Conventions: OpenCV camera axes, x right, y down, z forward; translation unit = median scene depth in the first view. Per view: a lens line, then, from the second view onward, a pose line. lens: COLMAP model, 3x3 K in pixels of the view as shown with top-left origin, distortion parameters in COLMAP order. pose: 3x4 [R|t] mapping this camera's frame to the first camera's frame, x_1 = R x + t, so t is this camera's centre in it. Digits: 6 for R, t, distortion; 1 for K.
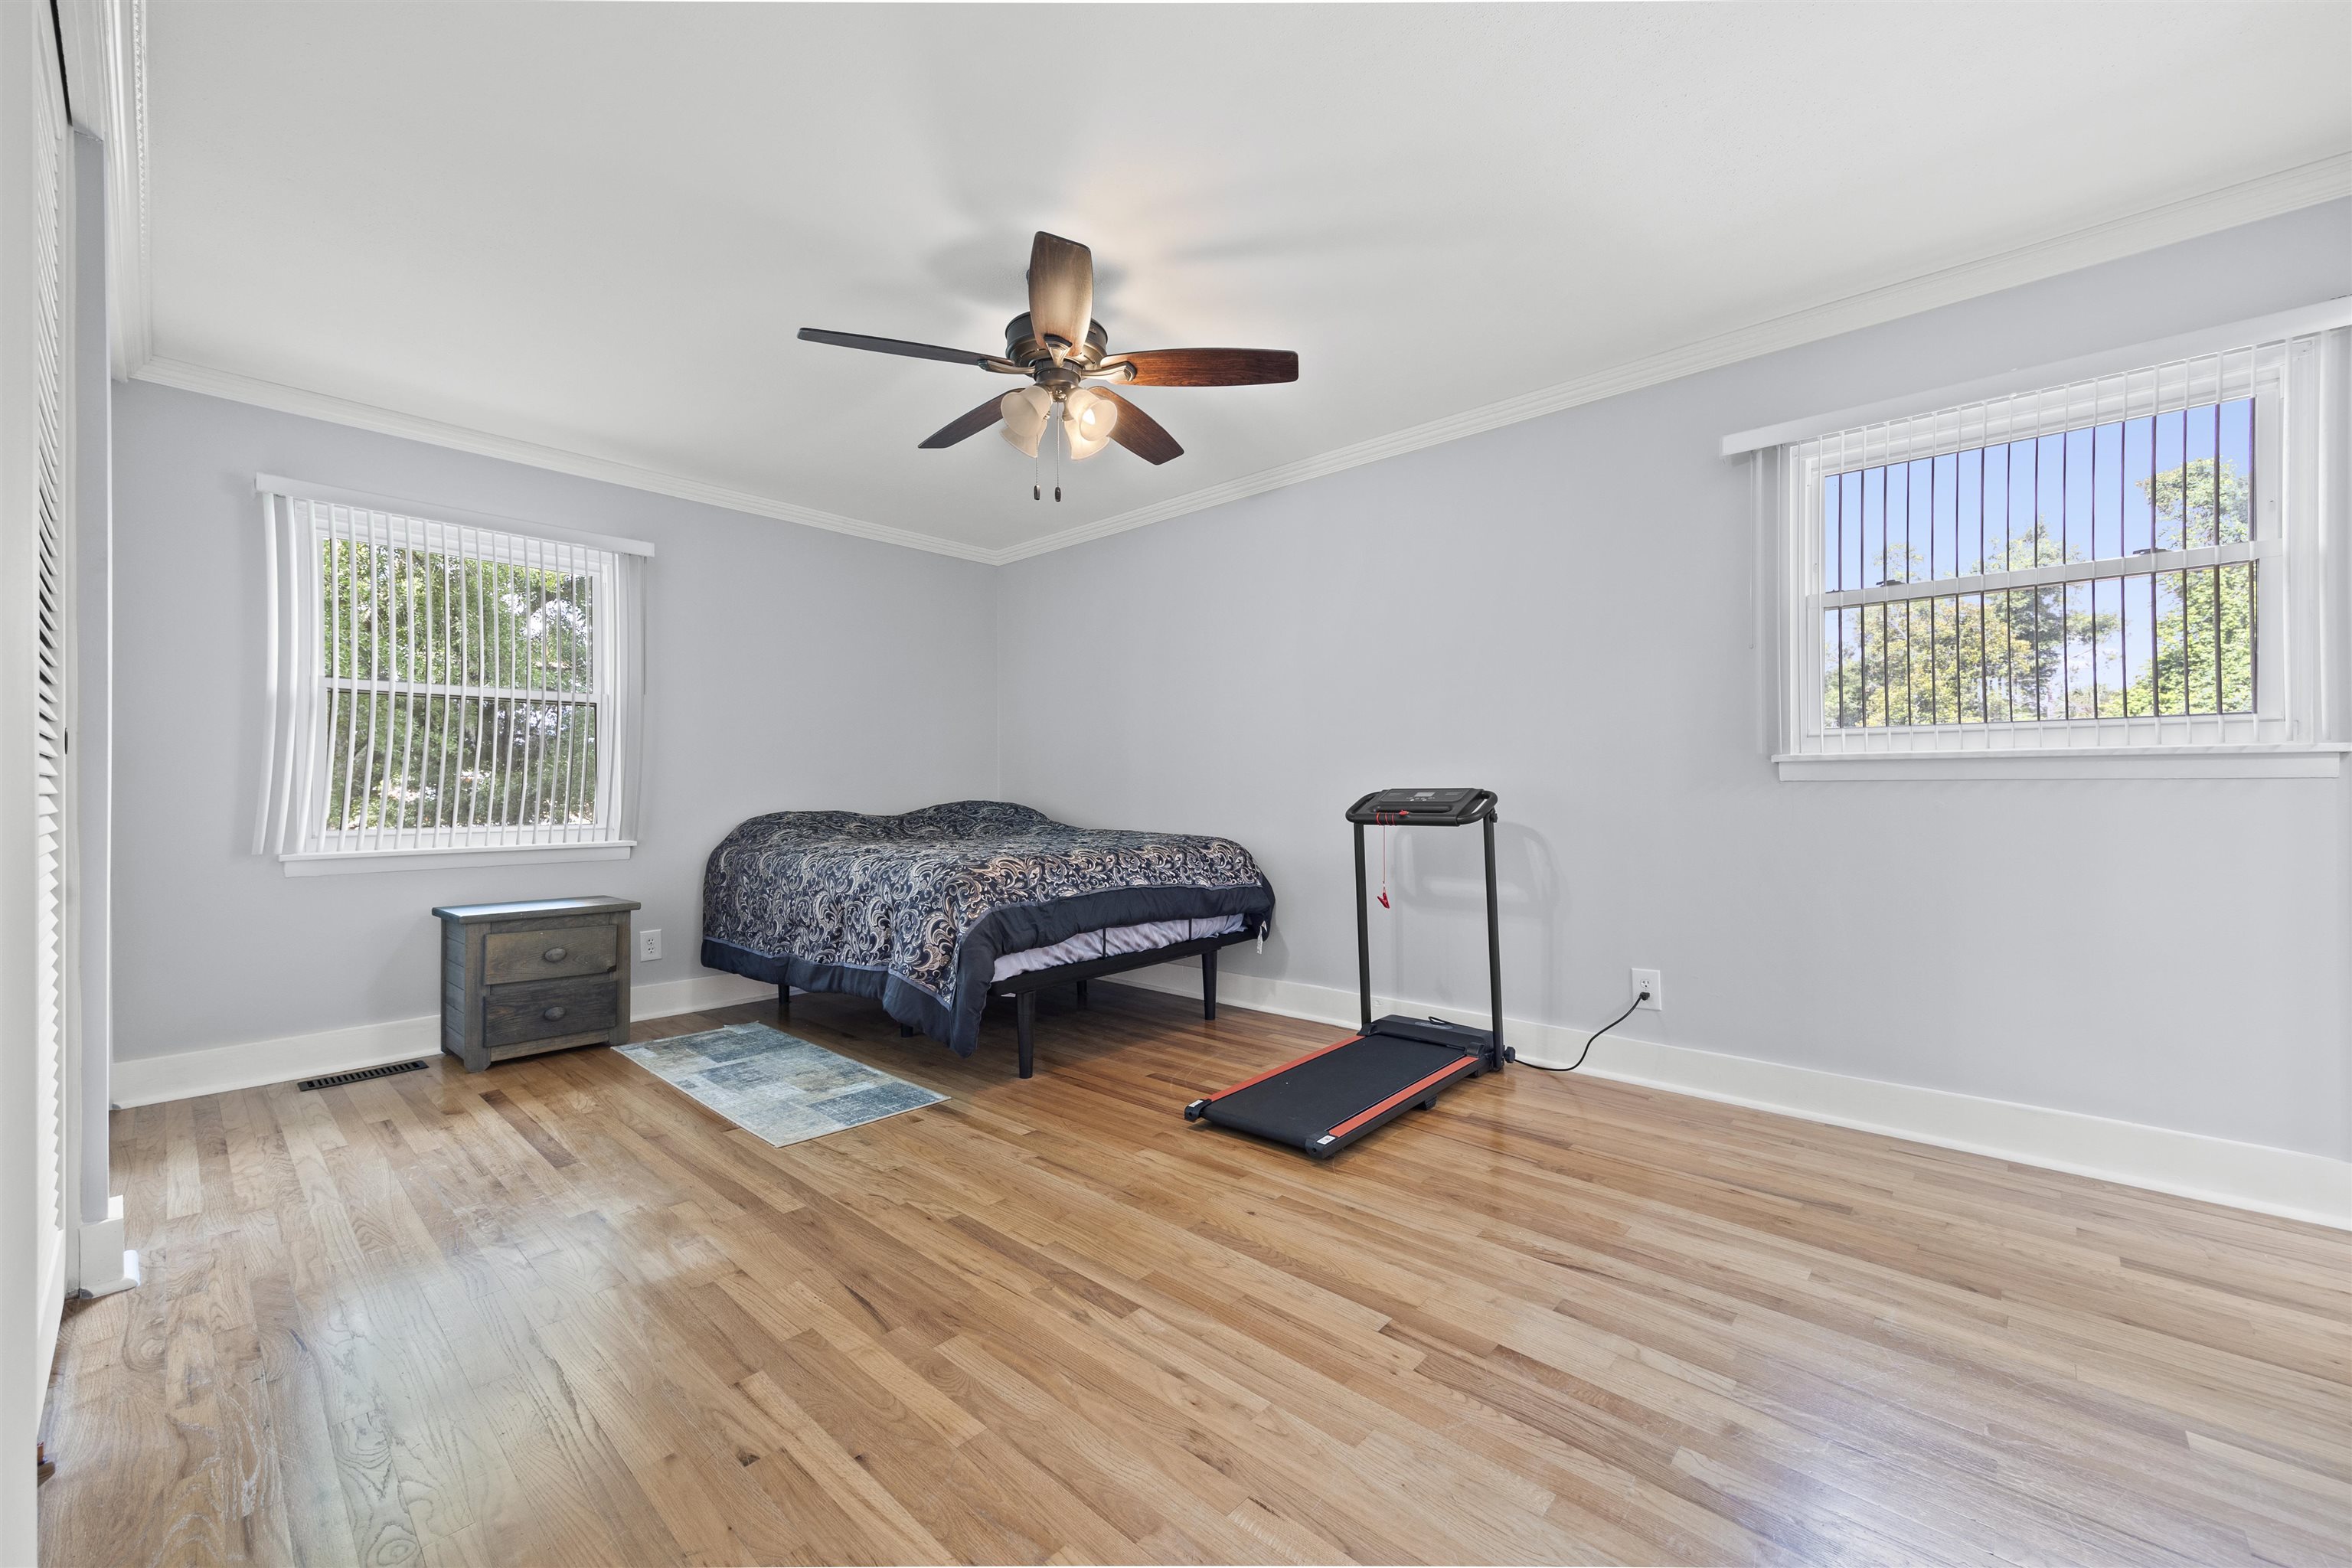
lens RADIAL K [[918.5, 0, 1187.7], [0, 918.5, 792.9], [0, 0, 1]] dist [0.001005, 0.000071]
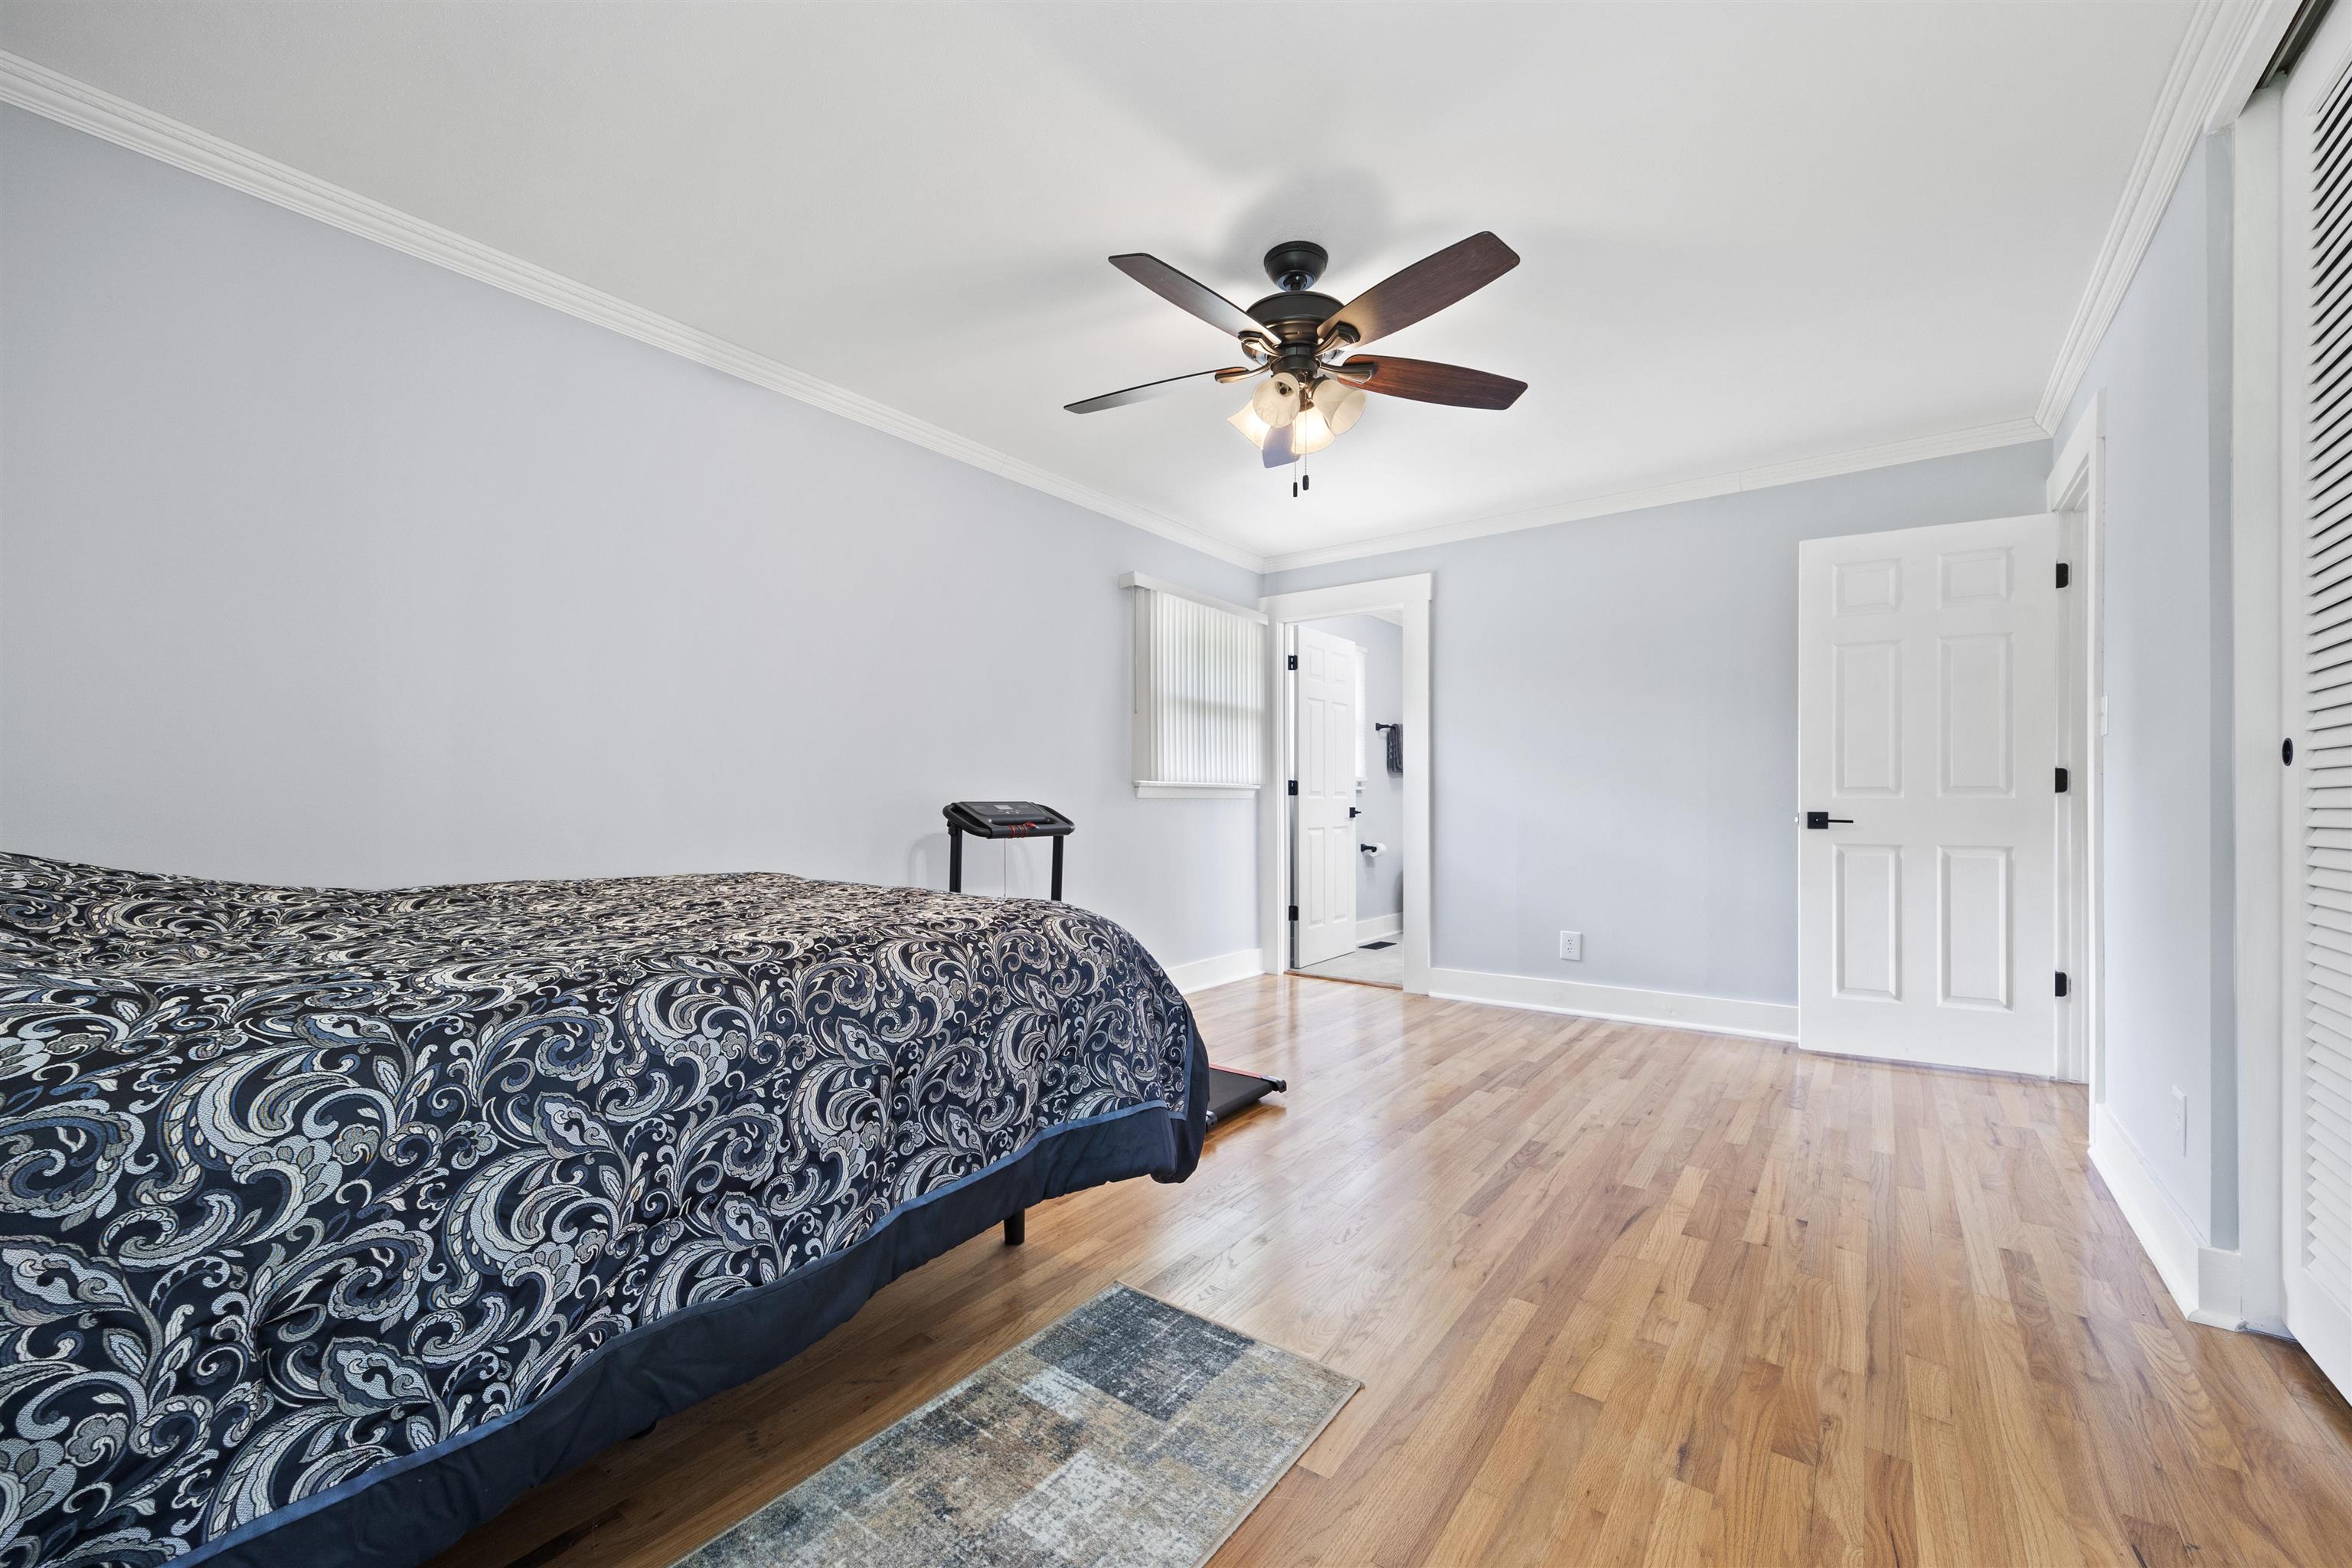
lens RADIAL K [[918.5, 0, 1187.7], [0, 918.5, 792.9], [0, 0, 1]] dist [0.001005, 0.000071]
pose [[-0.088908, 0.011187, 0.995977, -0.839621], [0.002459, 0.999936, -0.011012, -0.001225], [-0.996037, 0.001470, -0.088930, 0.935908]]
